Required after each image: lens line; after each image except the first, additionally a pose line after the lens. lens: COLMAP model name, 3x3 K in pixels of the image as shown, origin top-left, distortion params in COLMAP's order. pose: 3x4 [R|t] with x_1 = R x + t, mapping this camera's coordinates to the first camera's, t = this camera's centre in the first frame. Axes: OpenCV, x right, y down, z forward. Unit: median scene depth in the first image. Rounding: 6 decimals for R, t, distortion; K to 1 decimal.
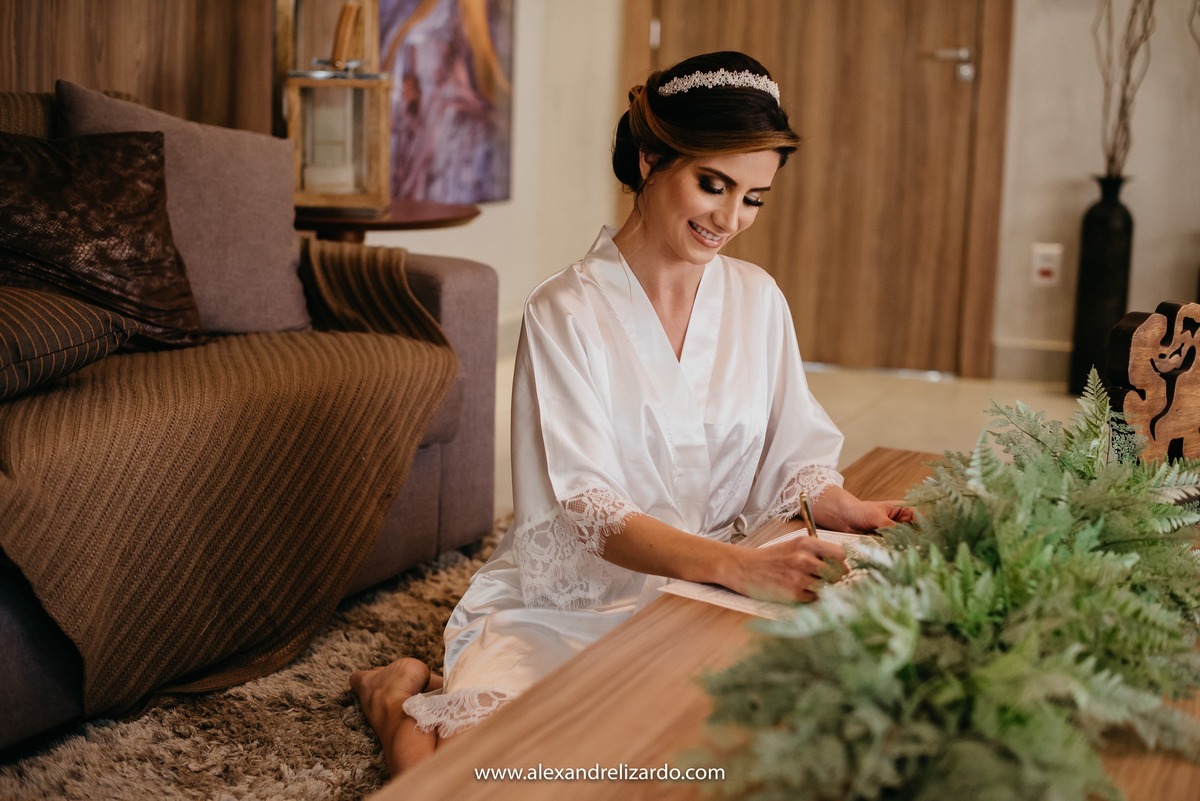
lens RADIAL K [[1747.2, 0, 600.0], [0, 1747.2, 400.5], [0, 0, 1]] dist [-0.084727, 0.076535]
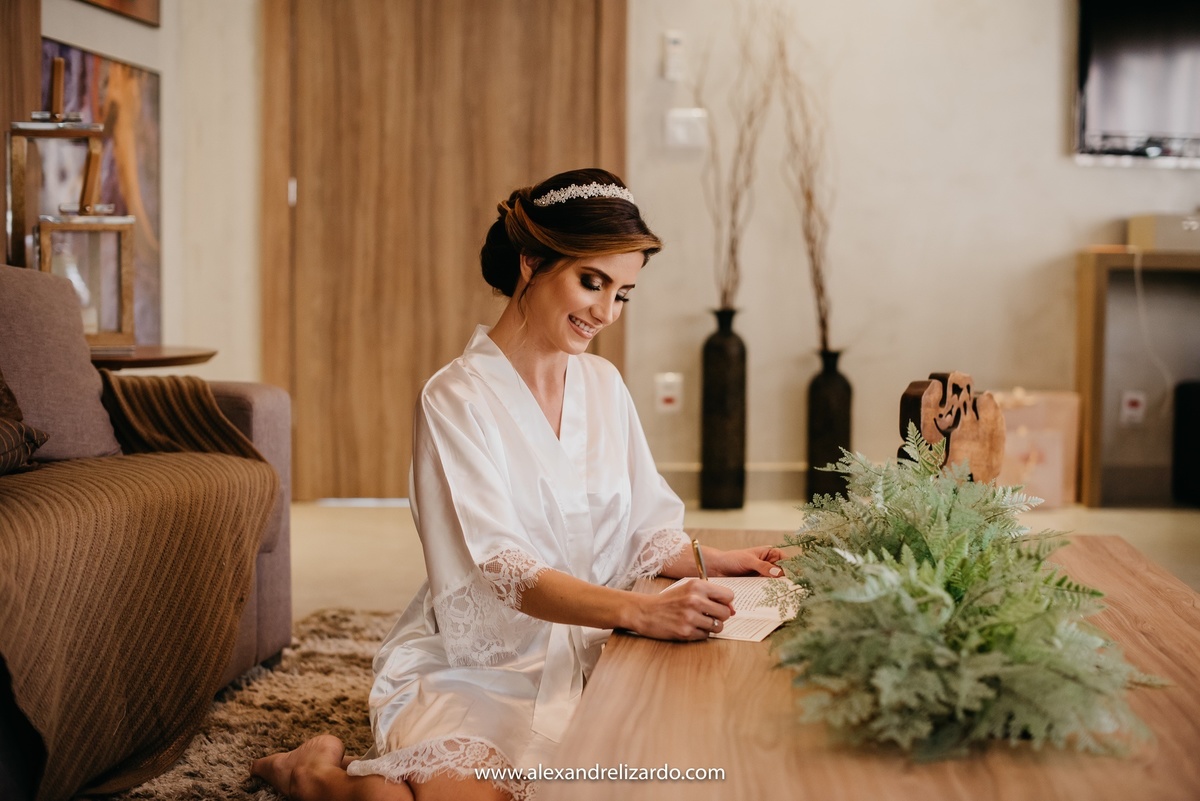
lens RADIAL K [[1747.2, 0, 600.0], [0, 1747.2, 400.5], [0, 0, 1]] dist [-0.084727, 0.076535]
pose [[0.954860, -0.046914, 0.293329, -0.254099], [0.076683, 0.992911, -0.090819, 0.055106], [-0.286989, 0.109212, 0.951688, -0.082835]]
